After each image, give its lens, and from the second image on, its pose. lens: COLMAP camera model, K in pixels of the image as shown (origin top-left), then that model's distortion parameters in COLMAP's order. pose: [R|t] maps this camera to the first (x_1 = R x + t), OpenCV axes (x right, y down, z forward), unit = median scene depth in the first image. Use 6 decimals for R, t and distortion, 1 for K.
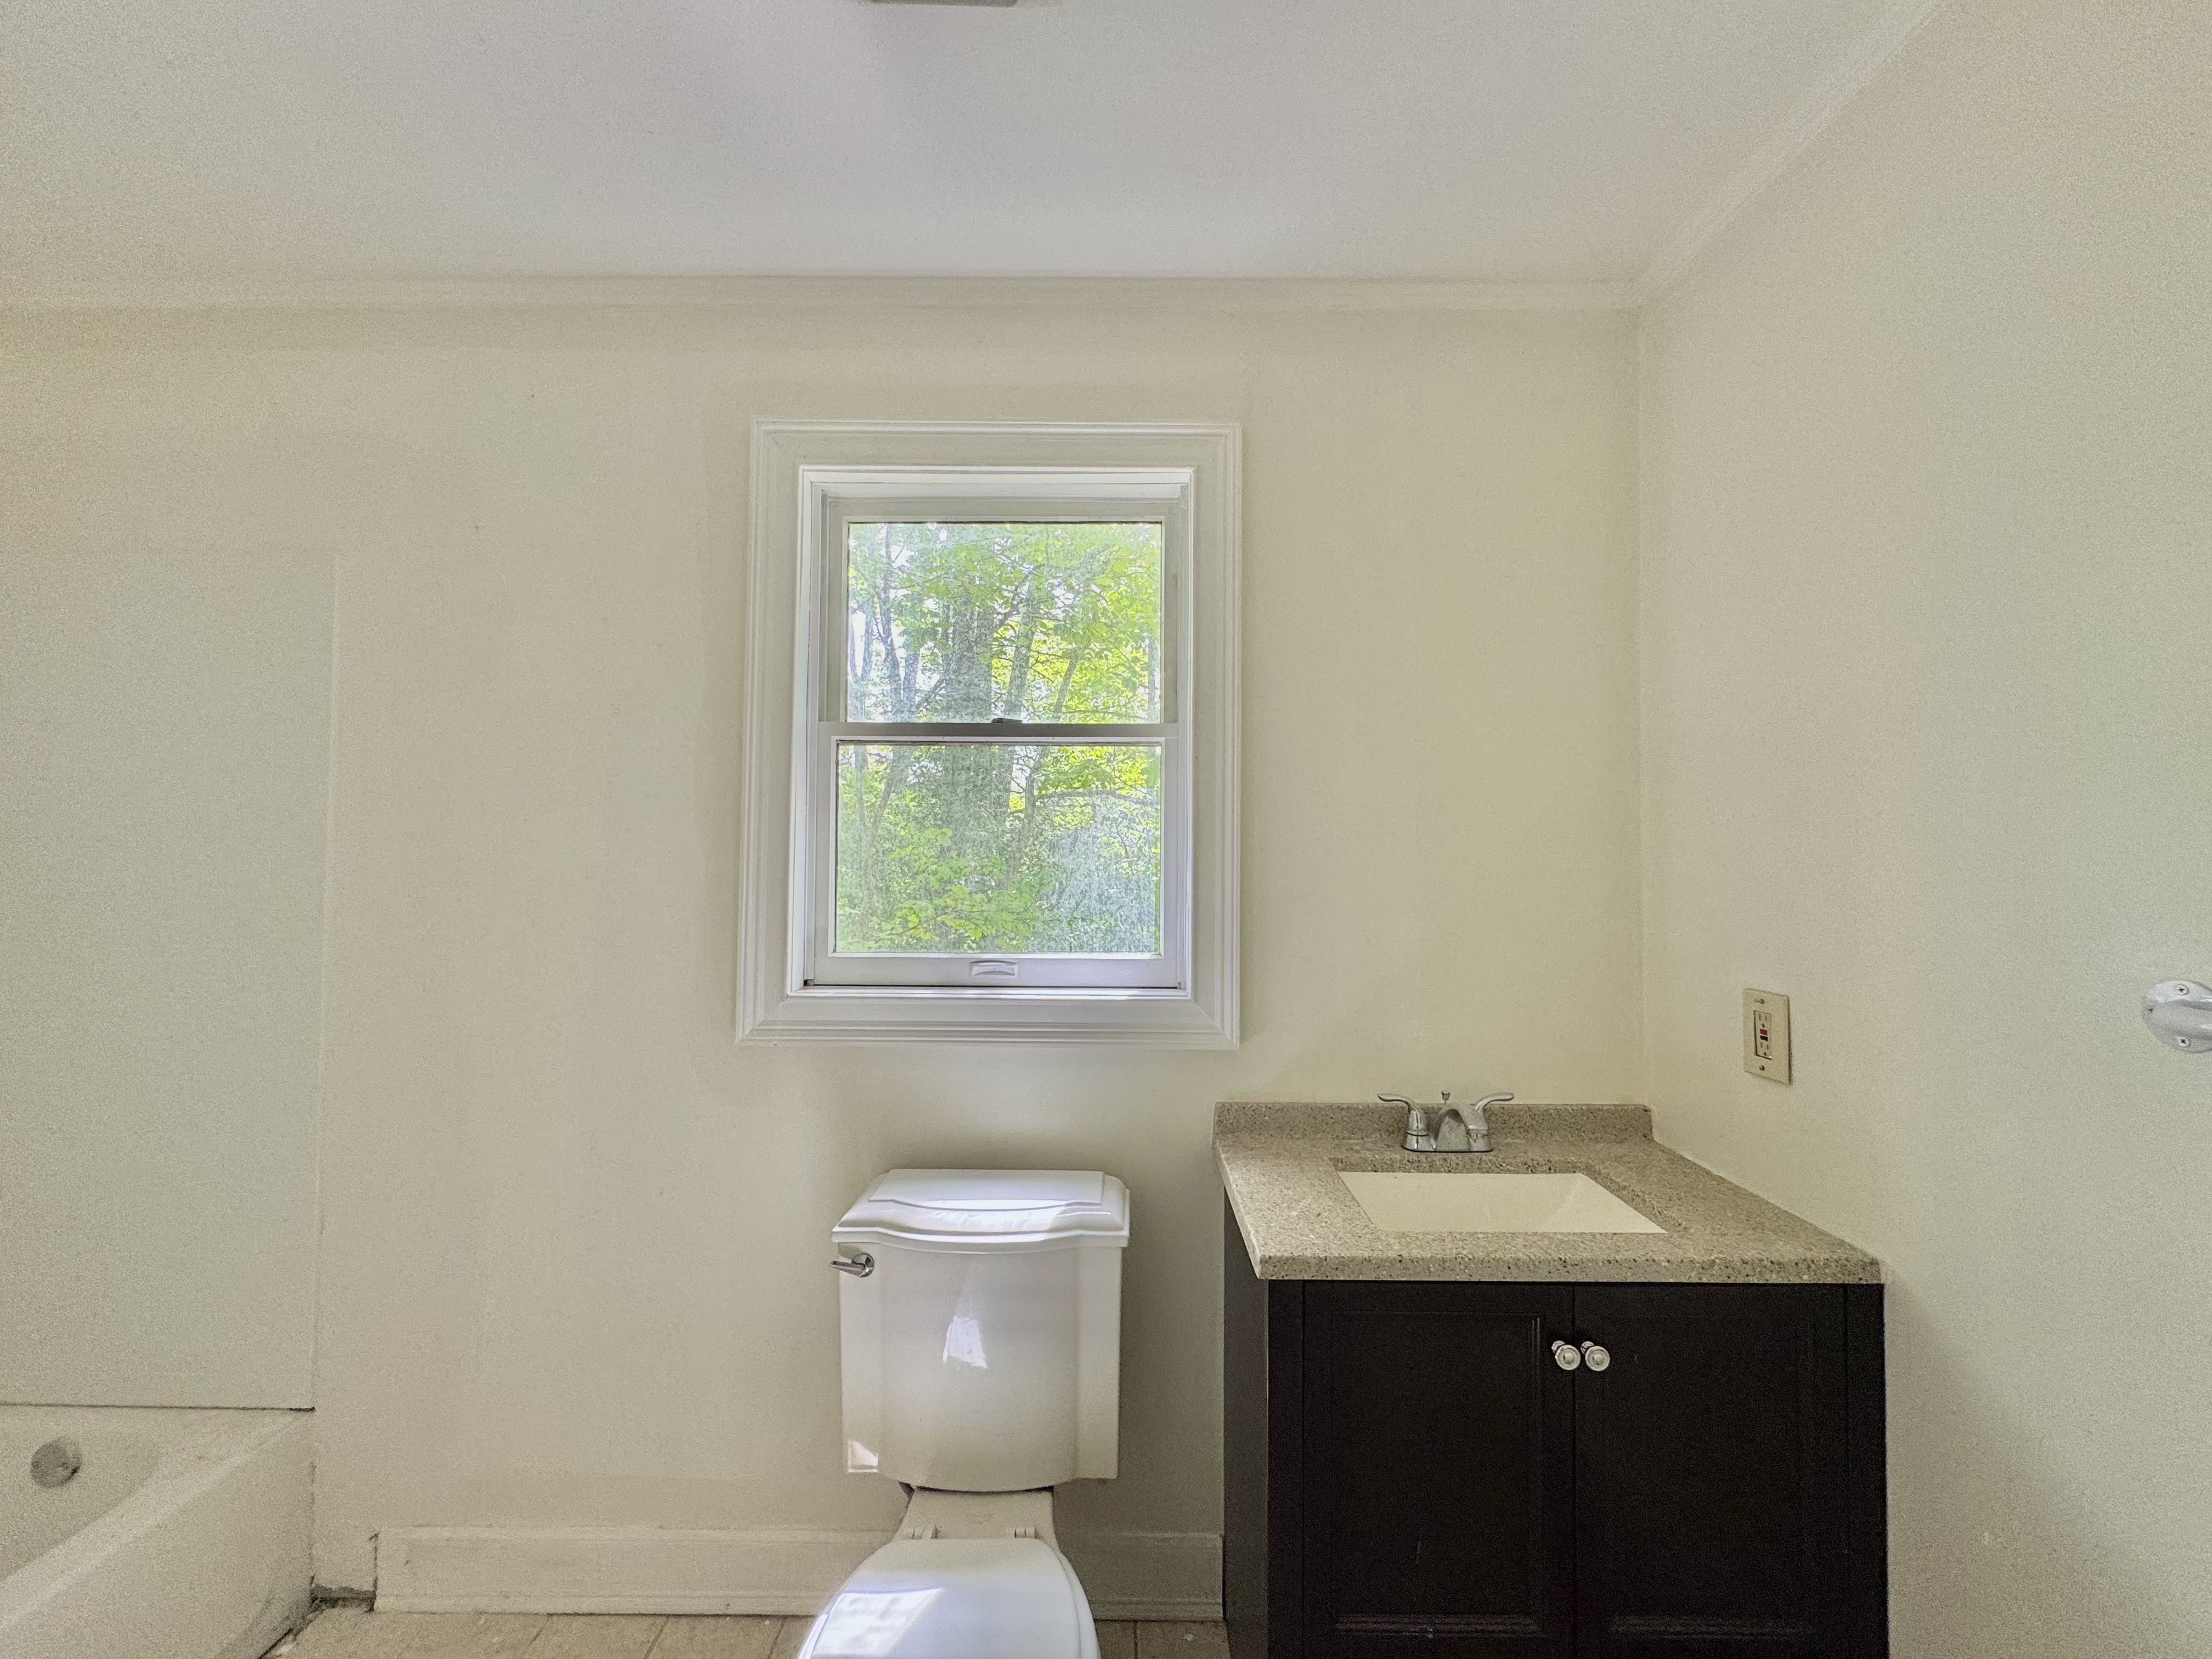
lens RADIAL K [[882.1, 0, 1108.7], [0, 882.1, 830.0], [0, 0, 1]] dist [-0.003481, 0.001428]
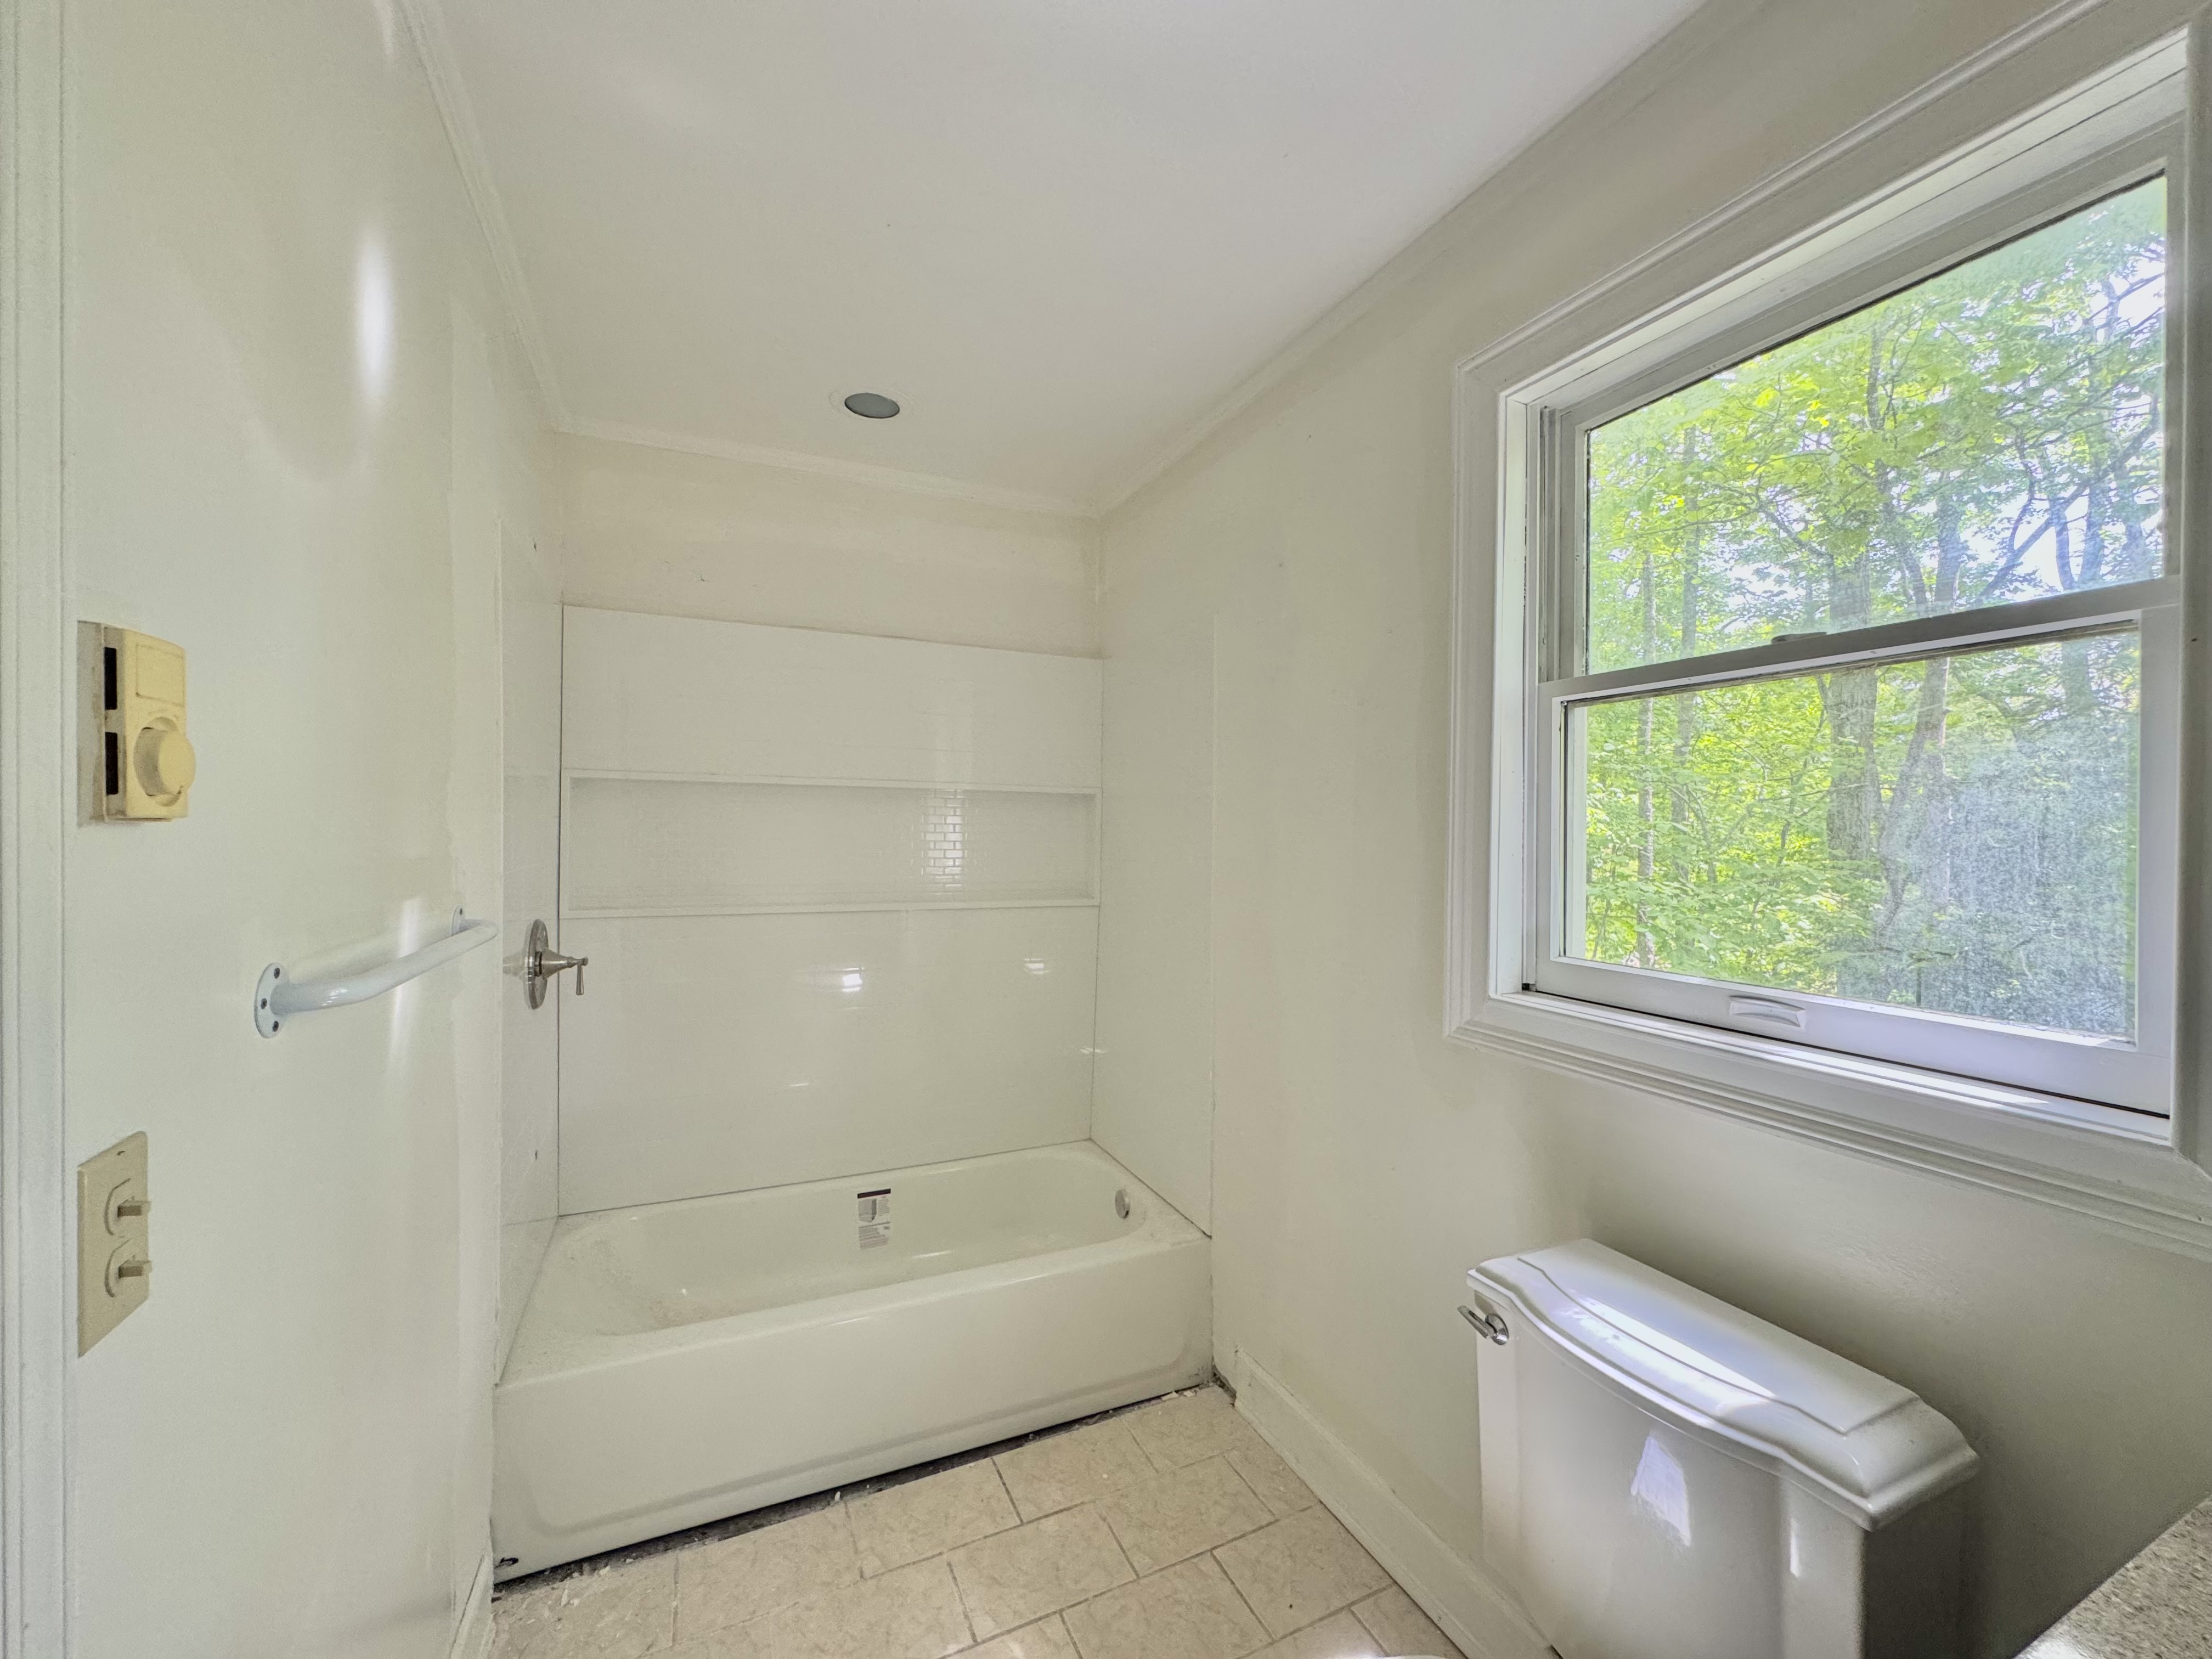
lens RADIAL K [[882.1, 0, 1109.3], [0, 882.1, 828.5], [0, 0, 1]] dist [-0.003481, 0.001428]
pose [[0.429016, -0.002230, -0.903294, 0.276943], [0.020359, 0.999767, 0.007201, 0.003427], [0.903068, -0.021480, 0.428961, 0.273641]]
